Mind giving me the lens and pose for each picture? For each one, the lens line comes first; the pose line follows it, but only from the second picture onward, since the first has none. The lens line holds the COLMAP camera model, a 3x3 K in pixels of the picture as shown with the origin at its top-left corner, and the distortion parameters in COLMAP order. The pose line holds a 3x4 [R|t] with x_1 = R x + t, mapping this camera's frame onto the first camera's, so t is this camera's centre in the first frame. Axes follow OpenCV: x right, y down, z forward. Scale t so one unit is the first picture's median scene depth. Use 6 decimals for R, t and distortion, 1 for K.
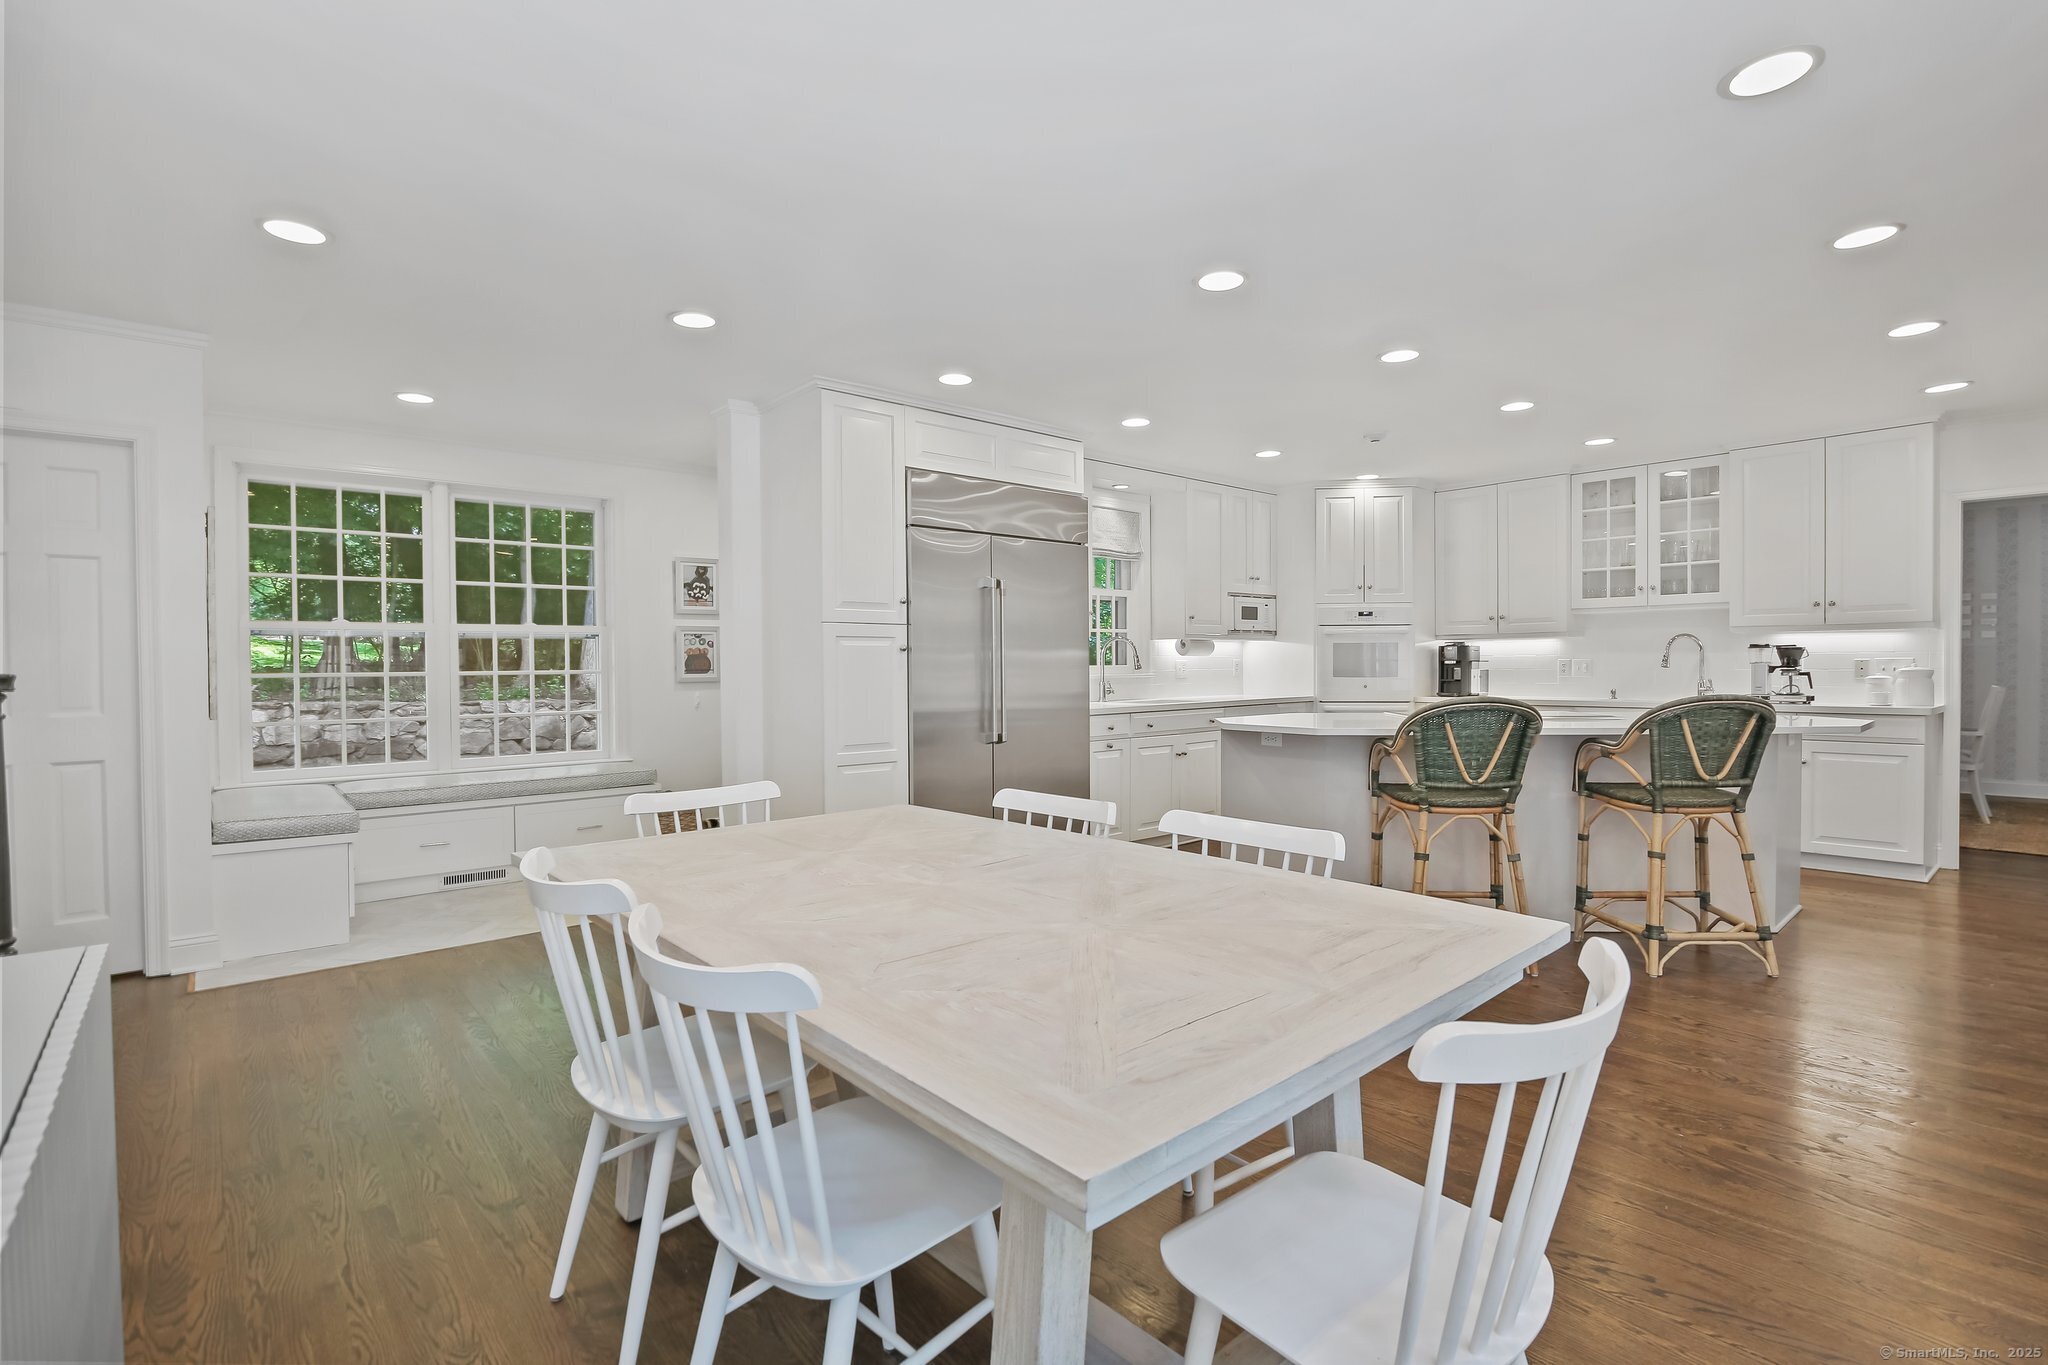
lens RADIAL K [[951.5, 0, 1017.2], [0, 951.5, 677.2], [0, 0, 1]] dist [-0.019849, 0.000762]
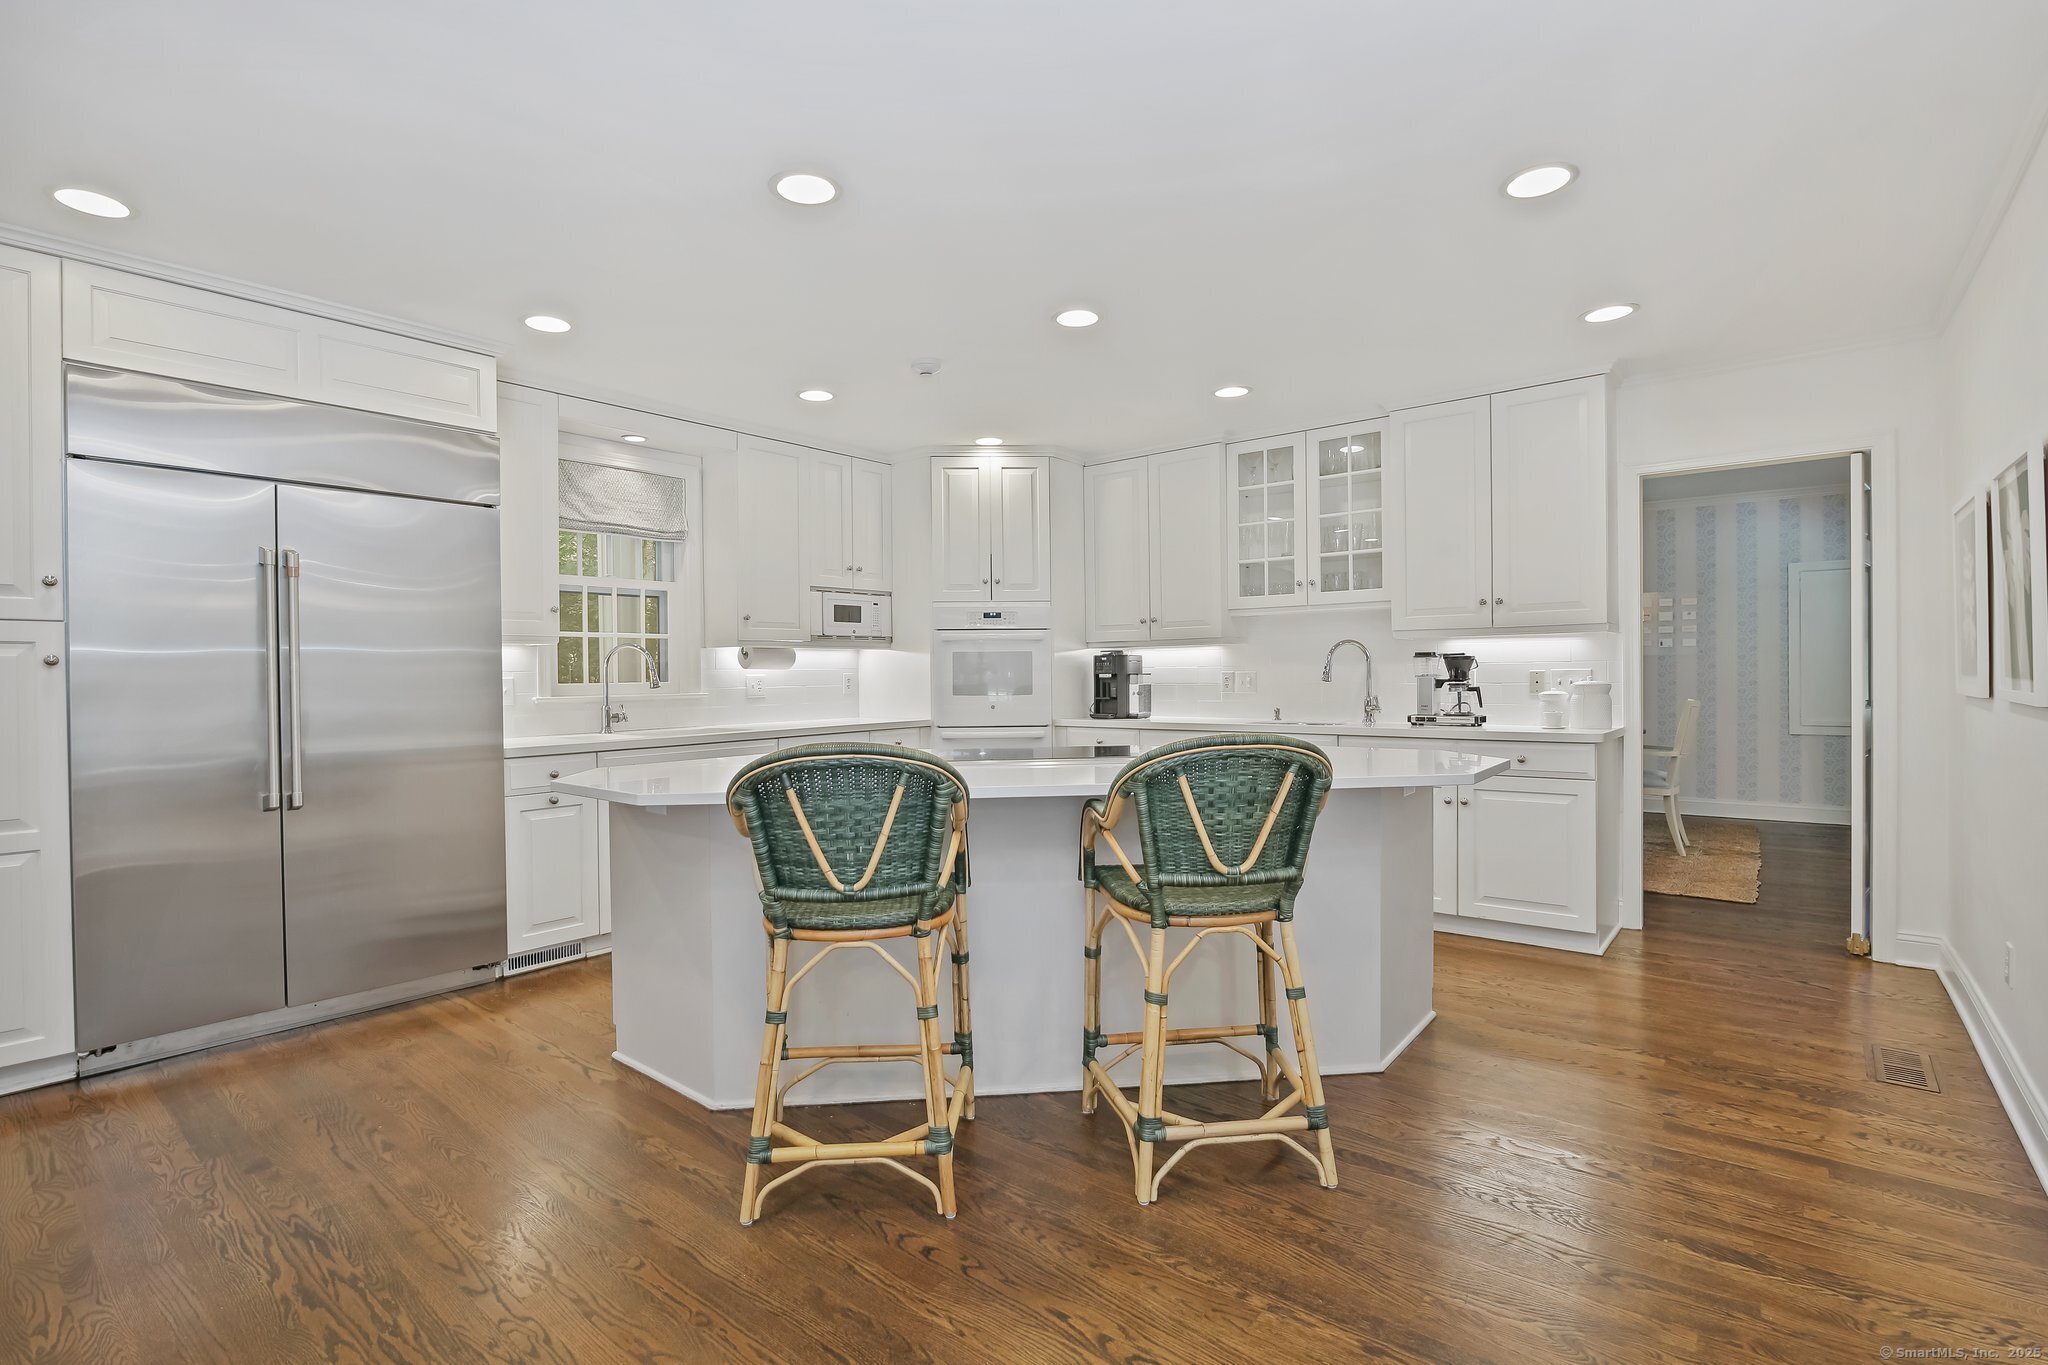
lens RADIAL K [[954.6, 0, 1024.0], [0, 954.6, 682.5], [0, 0, 1]] dist [-0.021111, 0.000129]
pose [[0.984650, -0.005912, 0.174439, 0.311430], [0.007023, 0.999959, -0.005751, -0.007213], [-0.174397, 0.006888, 0.984651, 0.260148]]
